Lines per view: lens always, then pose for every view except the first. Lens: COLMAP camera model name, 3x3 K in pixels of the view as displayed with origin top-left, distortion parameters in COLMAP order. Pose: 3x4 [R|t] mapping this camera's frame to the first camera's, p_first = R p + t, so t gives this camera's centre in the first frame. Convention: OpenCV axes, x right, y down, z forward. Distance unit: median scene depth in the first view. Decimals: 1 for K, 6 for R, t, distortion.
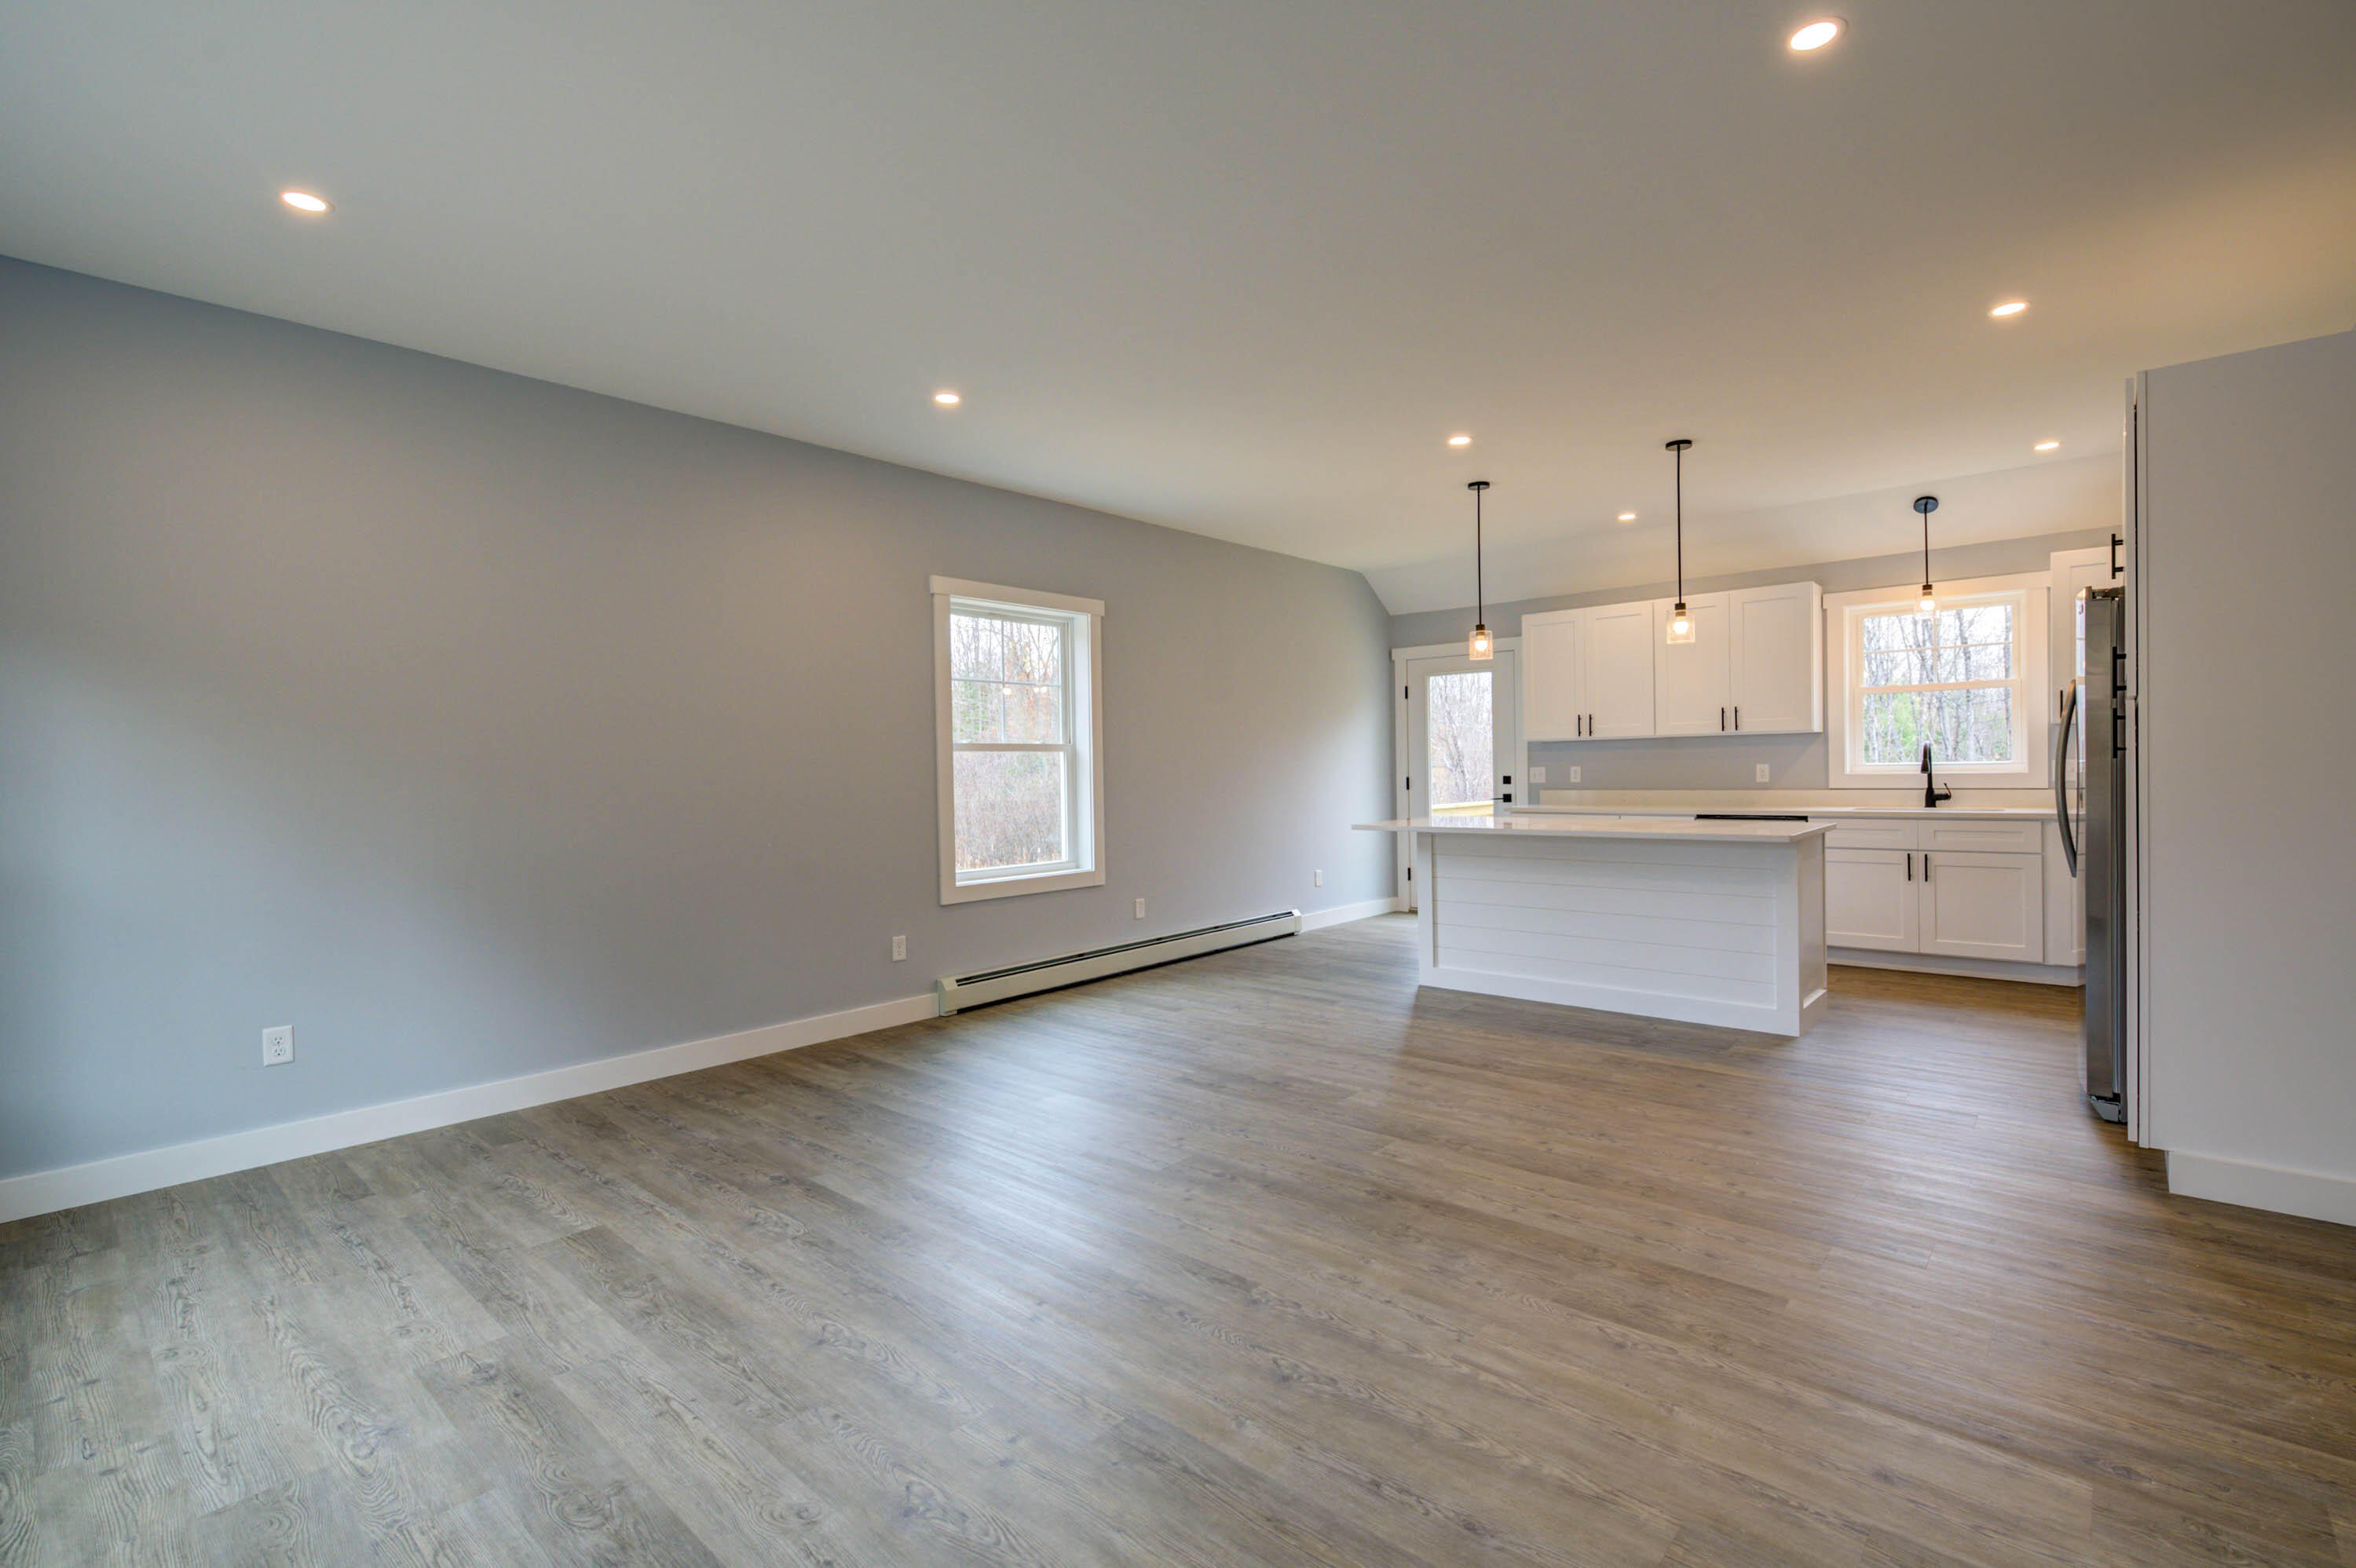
lens RADIAL K [[1055.9, 0, 1170.9], [0, 1055.9, 769.9], [0, 0, 1]] dist [0.004667, -0.003616]
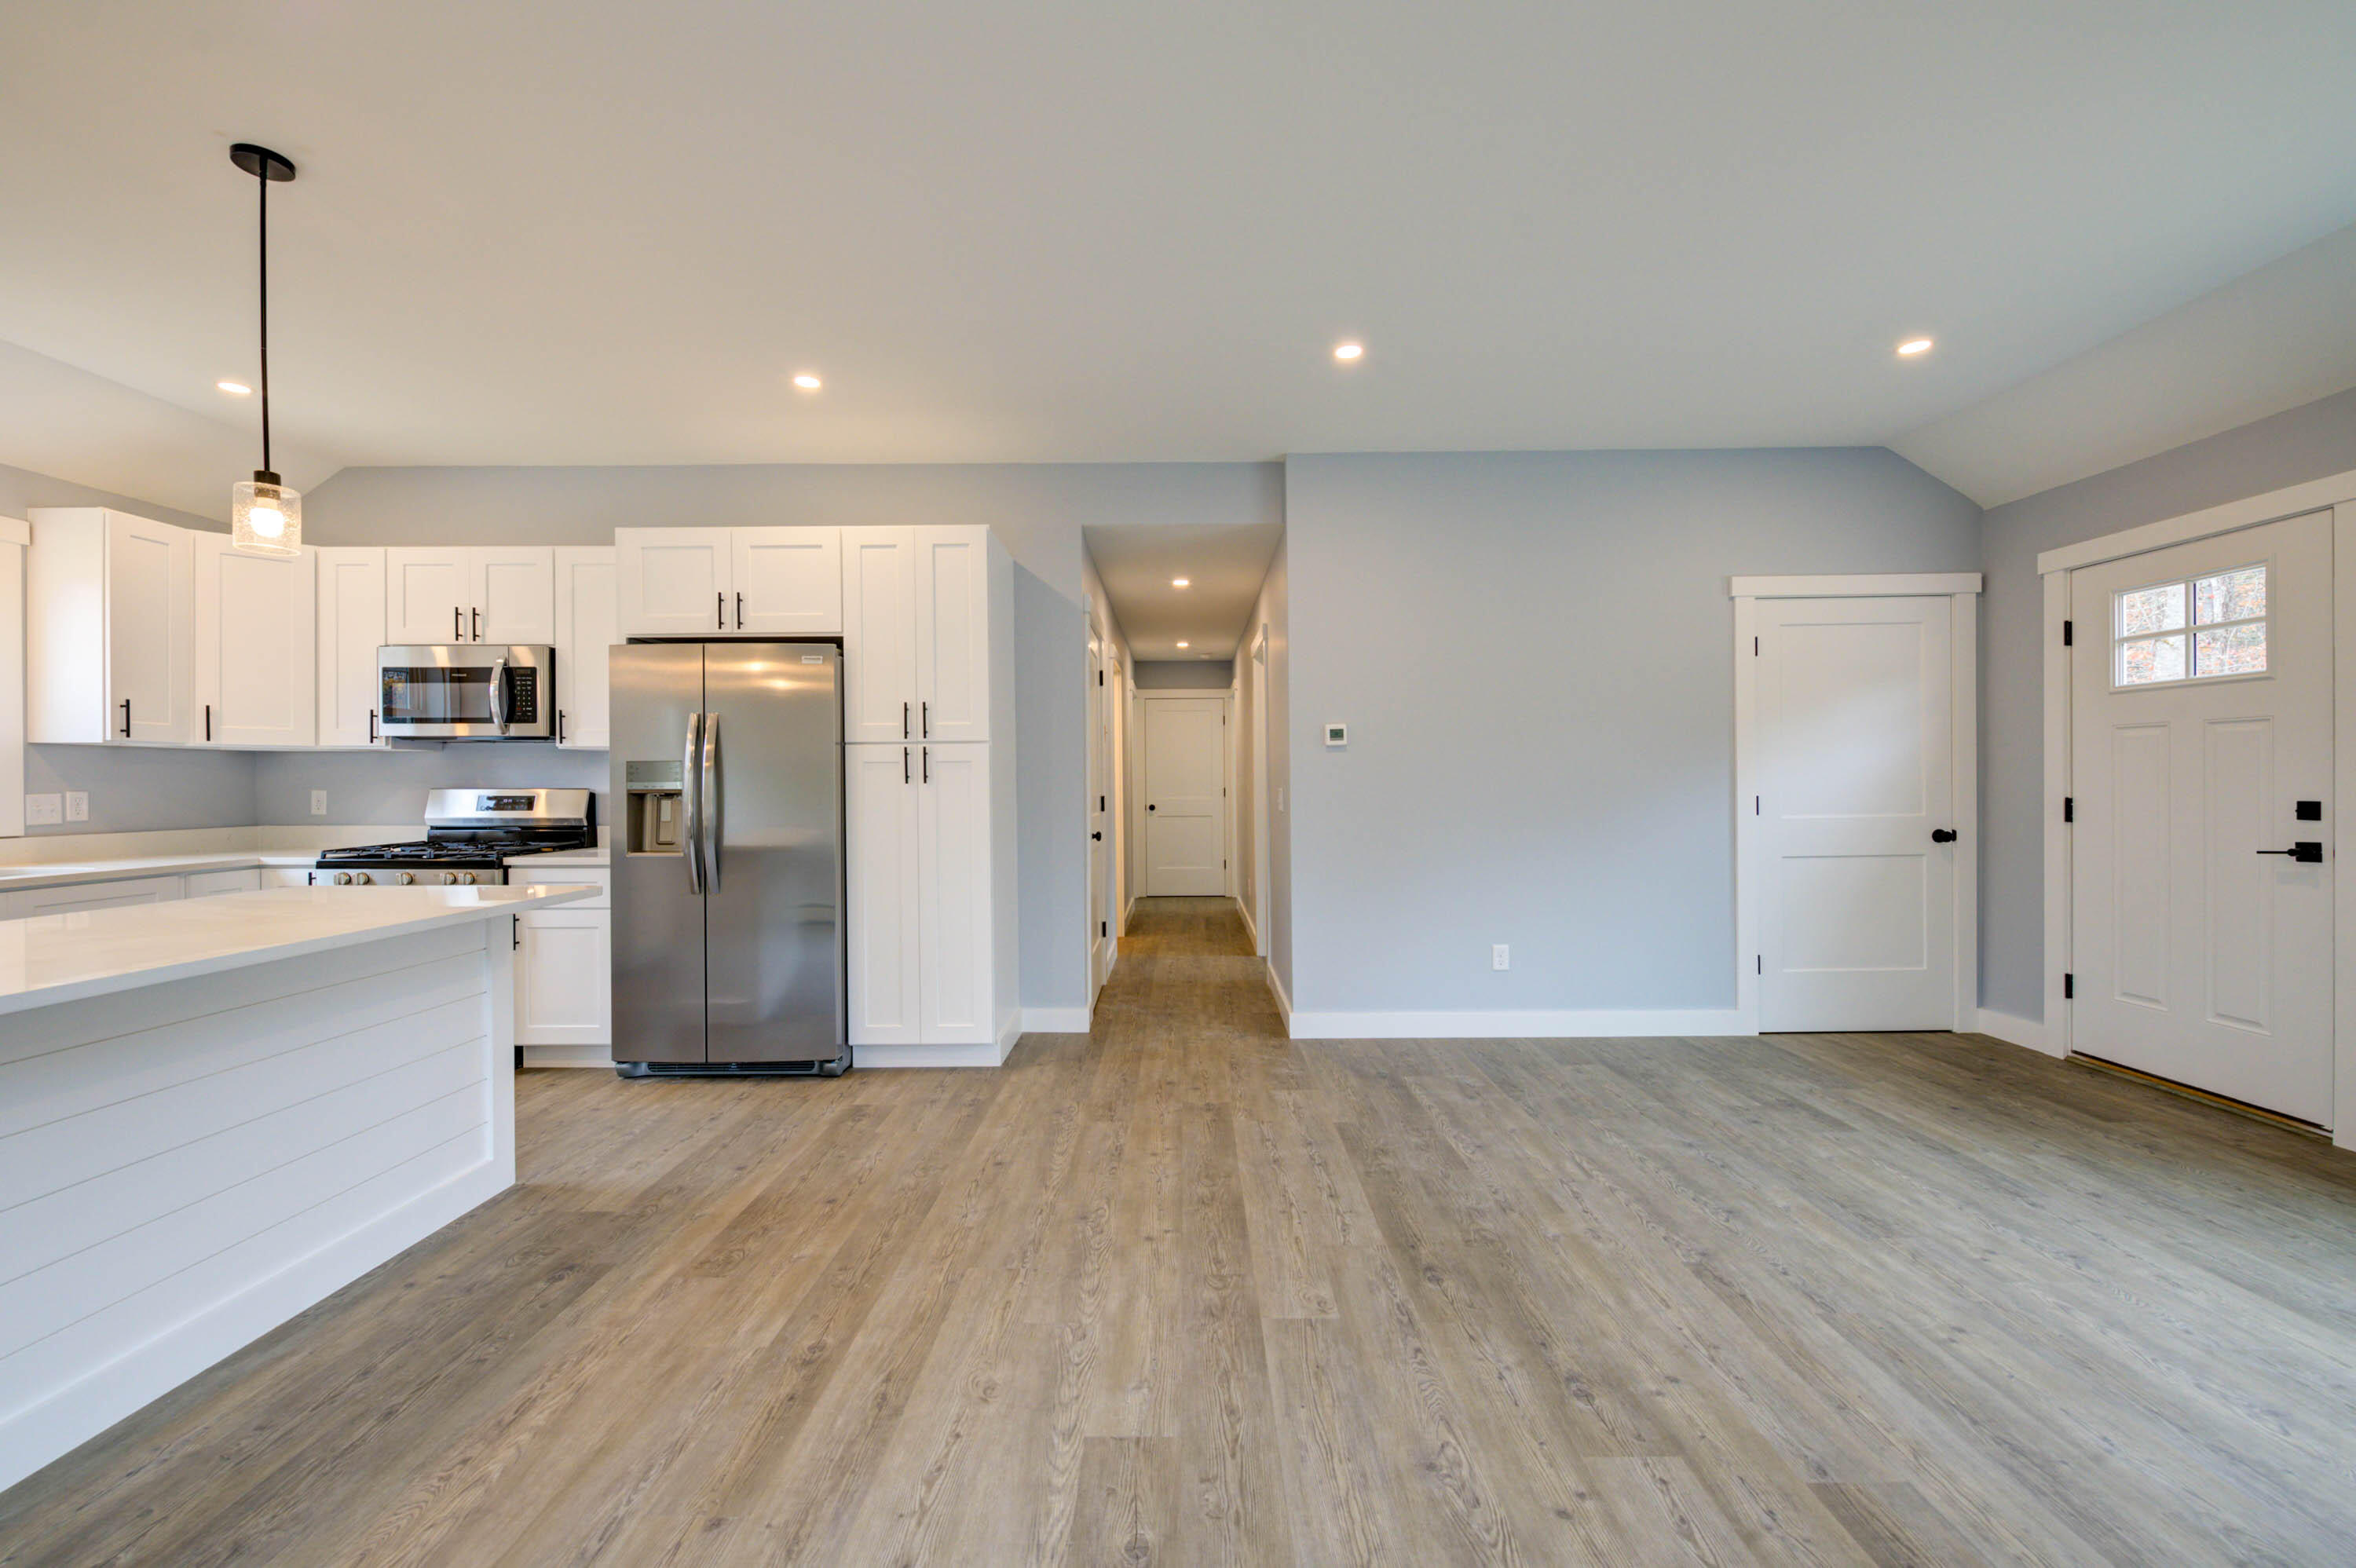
lens RADIAL K [[931.5, 0, 1174.0], [0, 931.5, 788.0], [0, 0, 1]] dist [0.001546, -0.002544]
pose [[-0.661863, 0.017067, 0.749430, -0.178123], [0.019602, 0.999793, -0.005457, 0.006163], [-0.749368, 0.011079, -0.662061, 1.248481]]
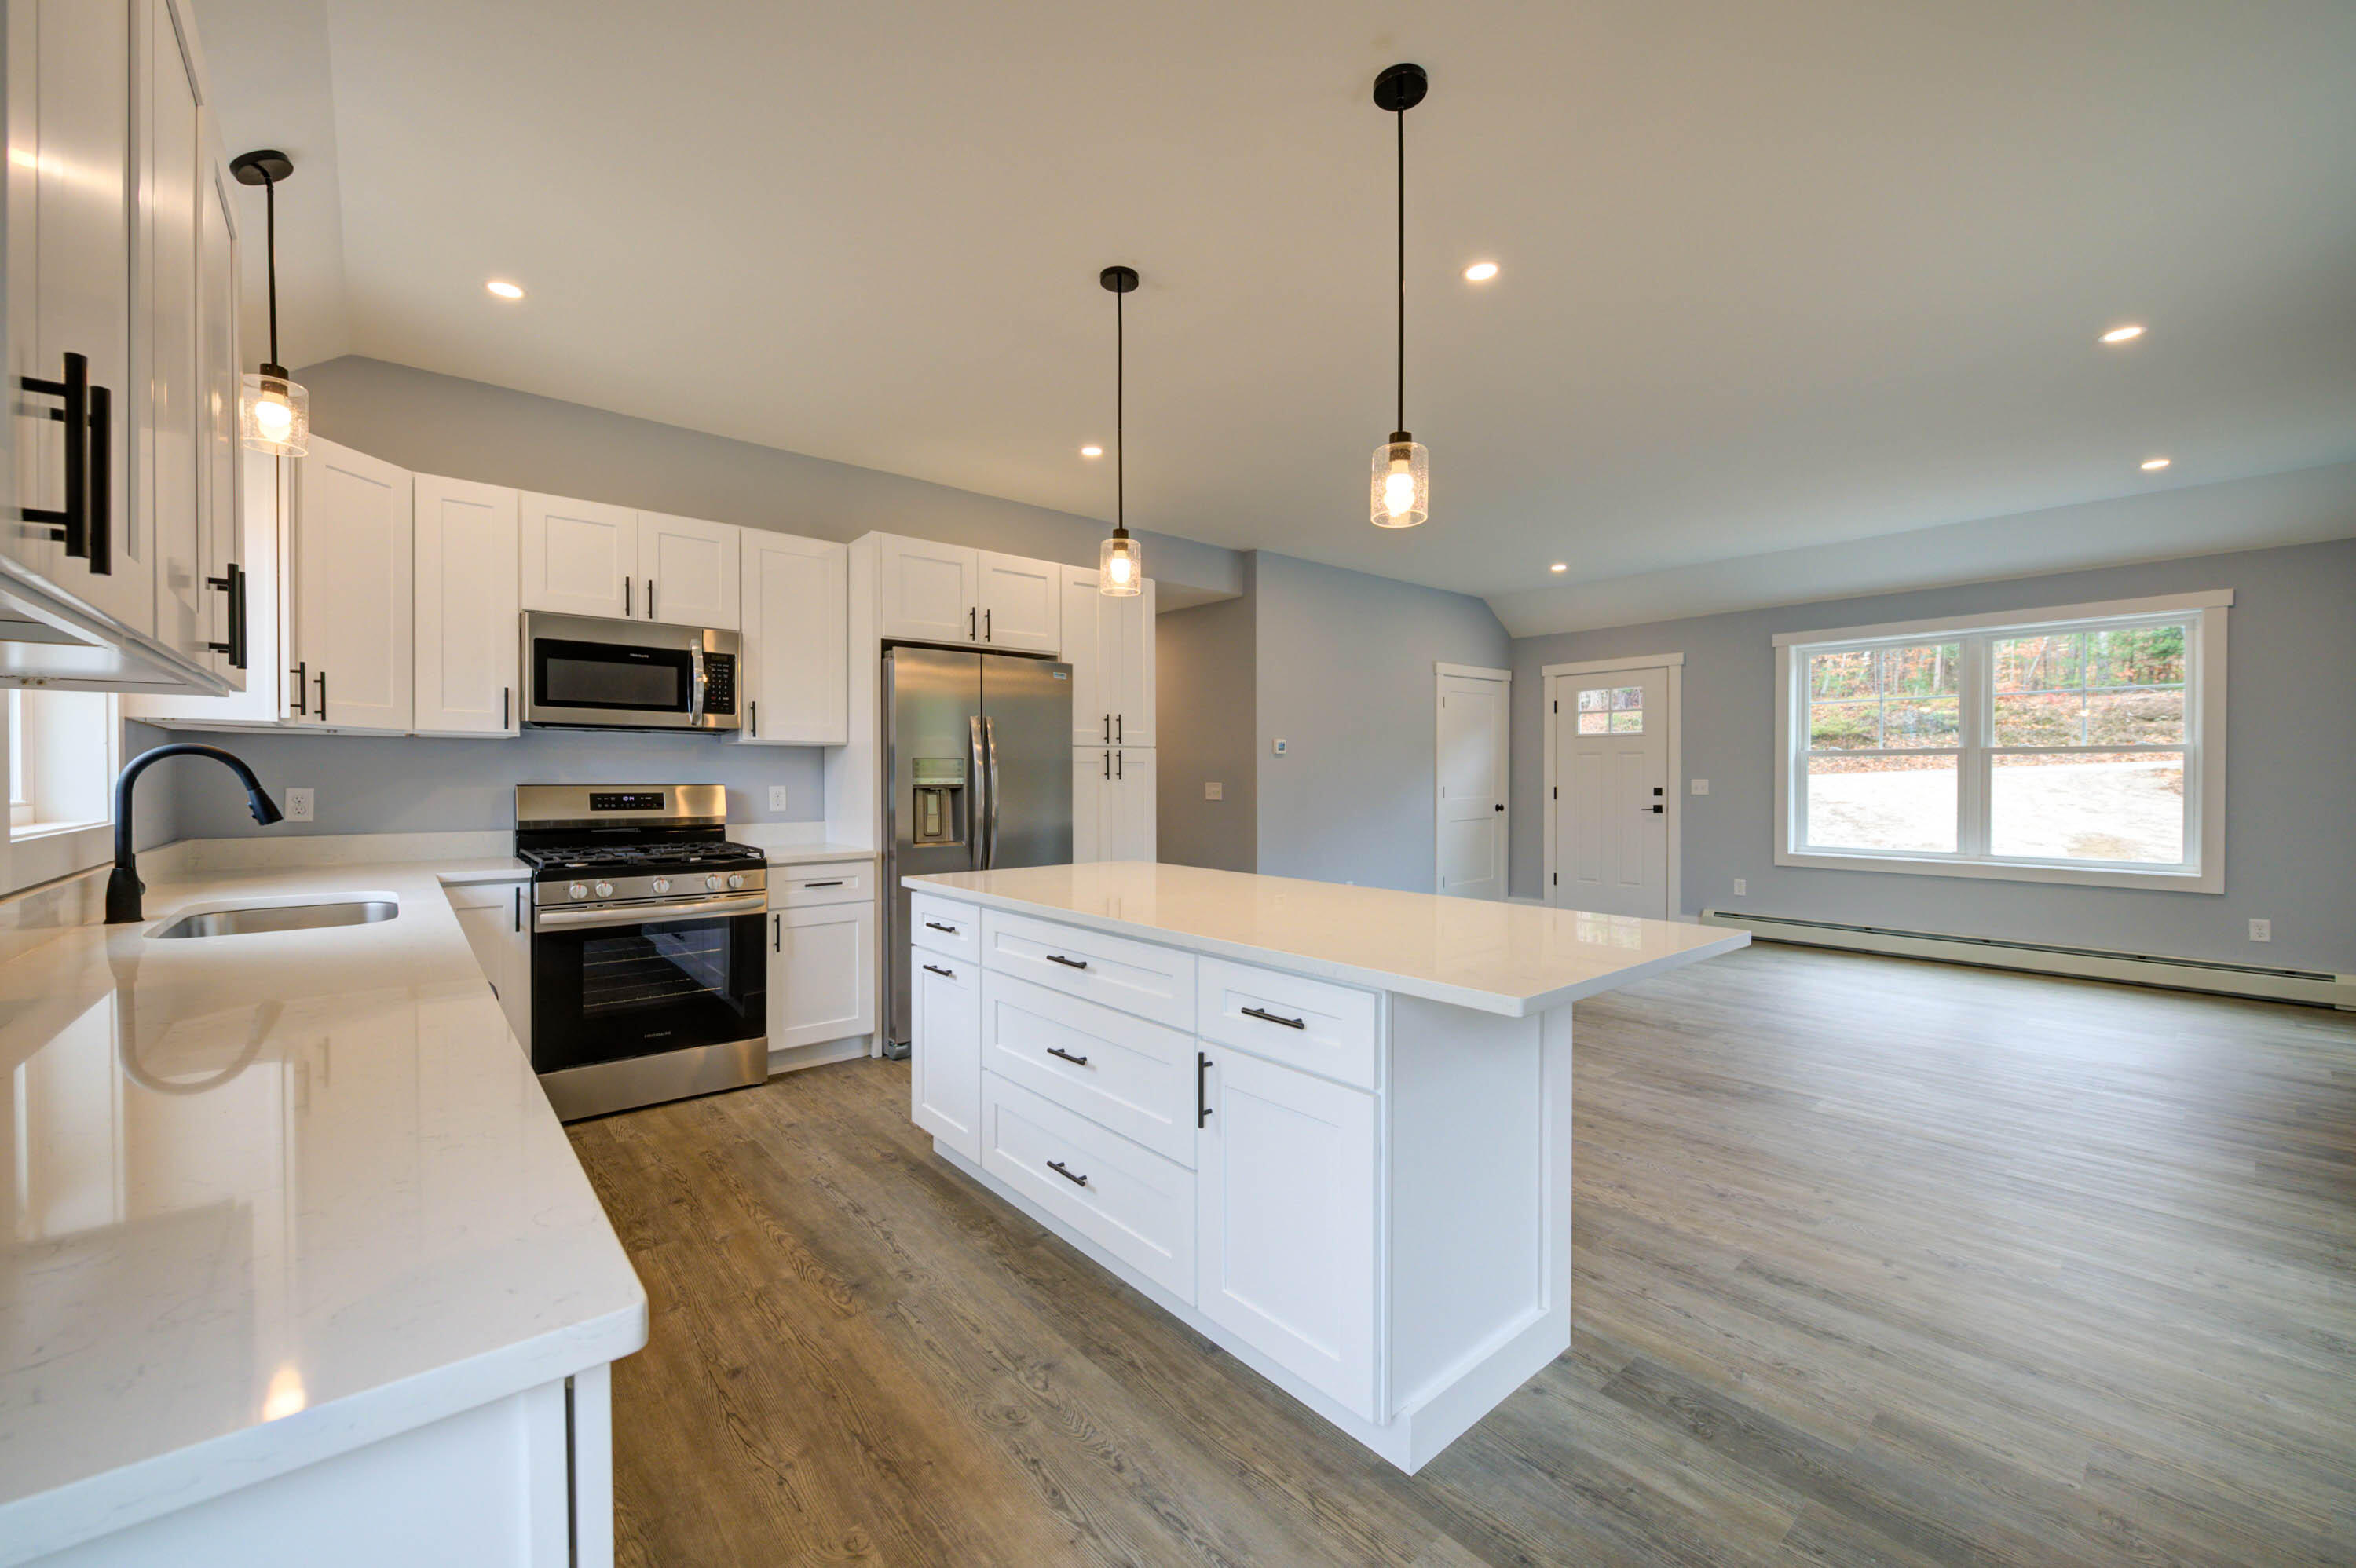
lens RADIAL K [[931.5, 0, 1176.9], [0, 931.5, 782.5], [0, 0, 1]] dist [0.001546, -0.002544]
pose [[-0.991531, 0.019753, 0.128356, 0.485954], [0.020859, 0.999756, 0.007279, -0.012152], [-0.128181, 0.009895, -0.991701, 1.991822]]
